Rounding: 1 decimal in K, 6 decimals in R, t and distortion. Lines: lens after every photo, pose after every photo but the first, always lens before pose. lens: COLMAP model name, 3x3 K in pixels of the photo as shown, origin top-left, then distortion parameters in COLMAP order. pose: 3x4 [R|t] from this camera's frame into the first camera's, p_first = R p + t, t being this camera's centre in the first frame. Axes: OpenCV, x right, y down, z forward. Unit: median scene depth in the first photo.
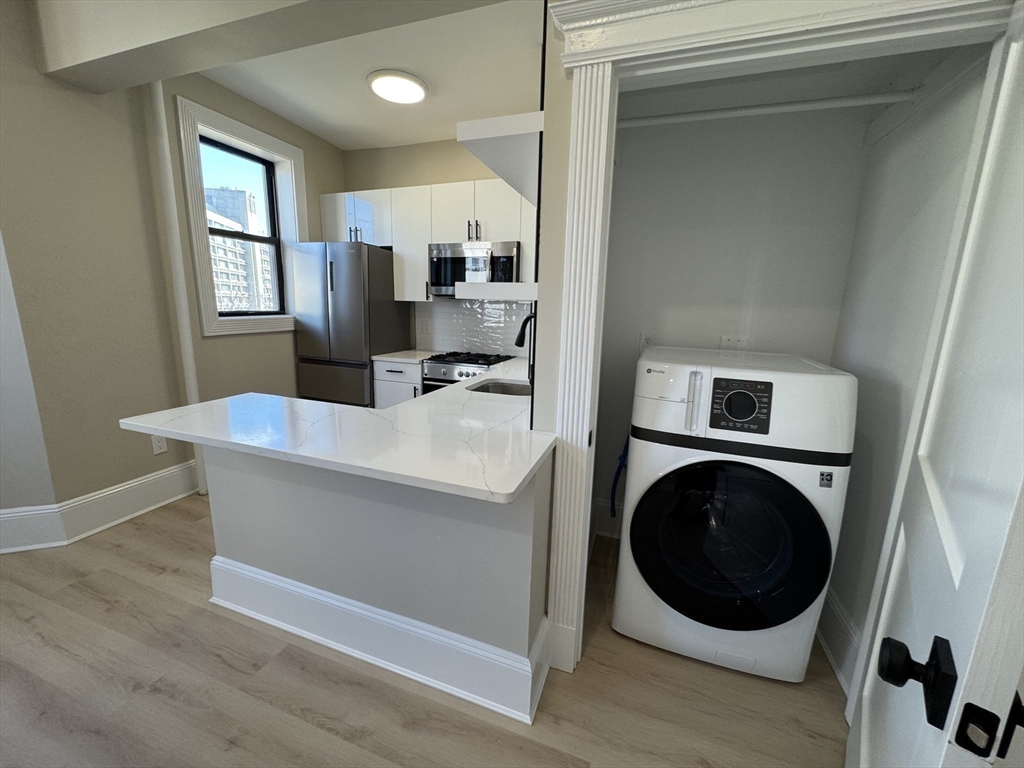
lens RADIAL K [[408.8, 0, 509.2], [0, 408.8, 383.7], [0, 0, 1]] dist [-0.001664, -0.000243]
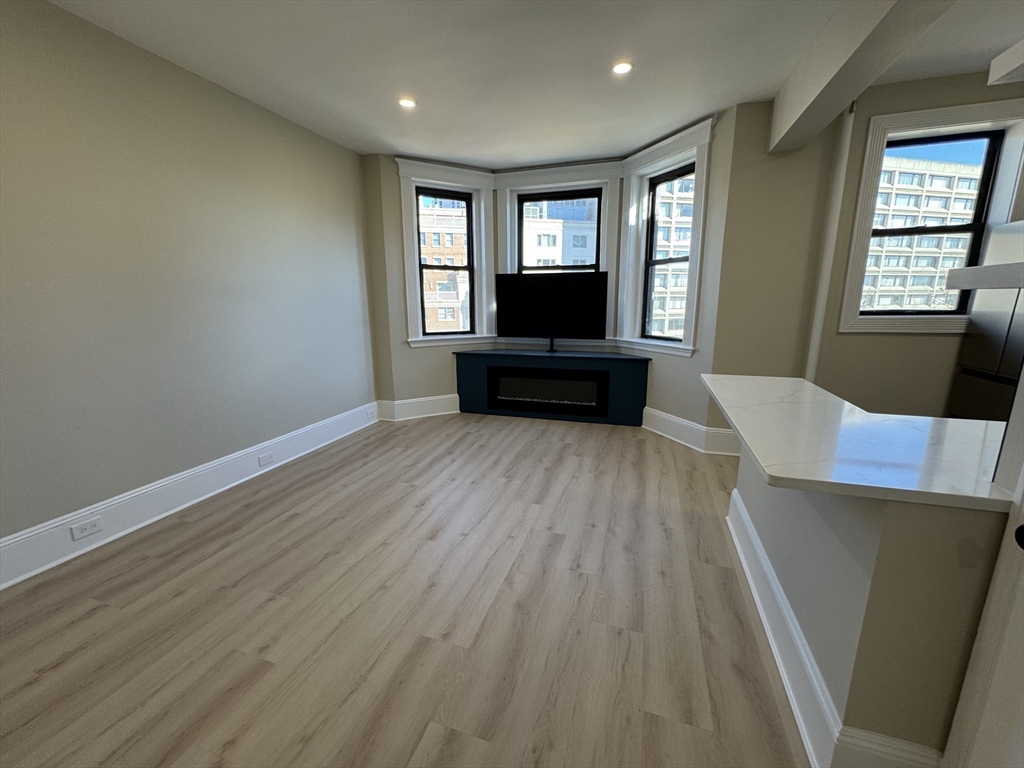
lens RADIAL K [[408.8, 0, 511.7], [0, 408.8, 383.4], [0, 0, 1]] dist [-0.001664, -0.000243]
pose [[0.025921, 0.178191, -0.983655, 0.420357], [-0.180894, 0.968577, 0.170692, -0.011893], [0.983161, 0.173513, 0.057340, 0.100075]]
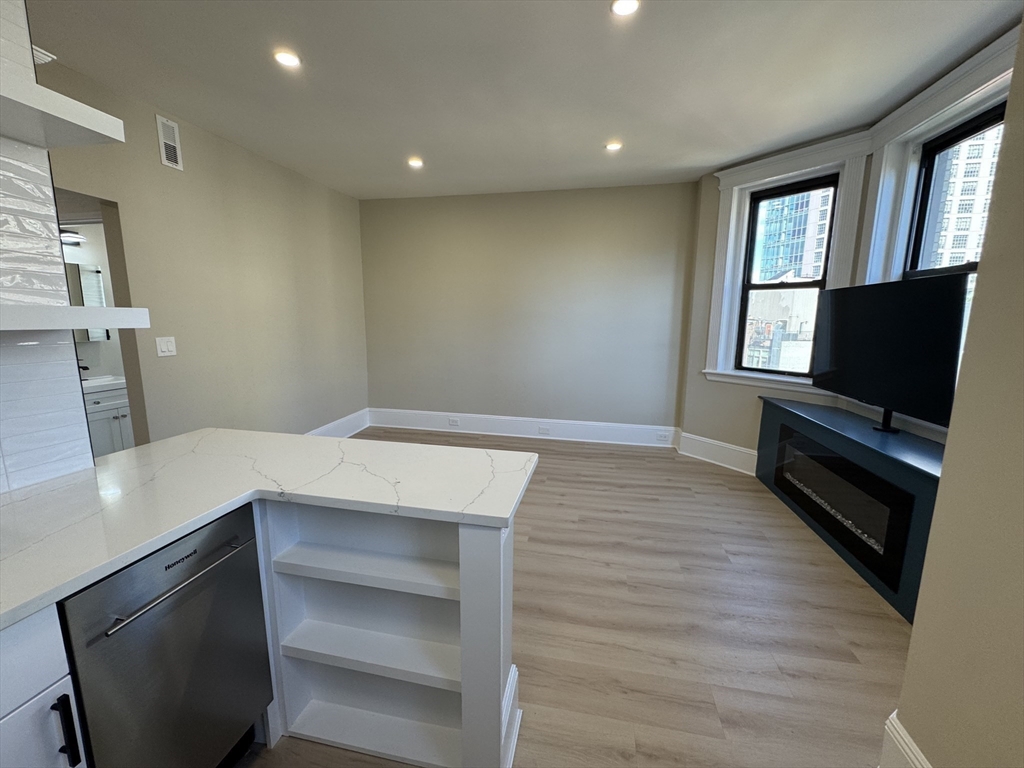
lens RADIAL K [[408.8, 0, 509.3], [0, 408.8, 383.8], [0, 0, 1]] dist [-0.001664, -0.000243]
pose [[-0.990359, -0.008622, -0.138254, -0.460751], [-0.055393, 0.939439, 0.338211, -0.276291], [0.126965, 0.342609, -0.930859, 1.205758]]
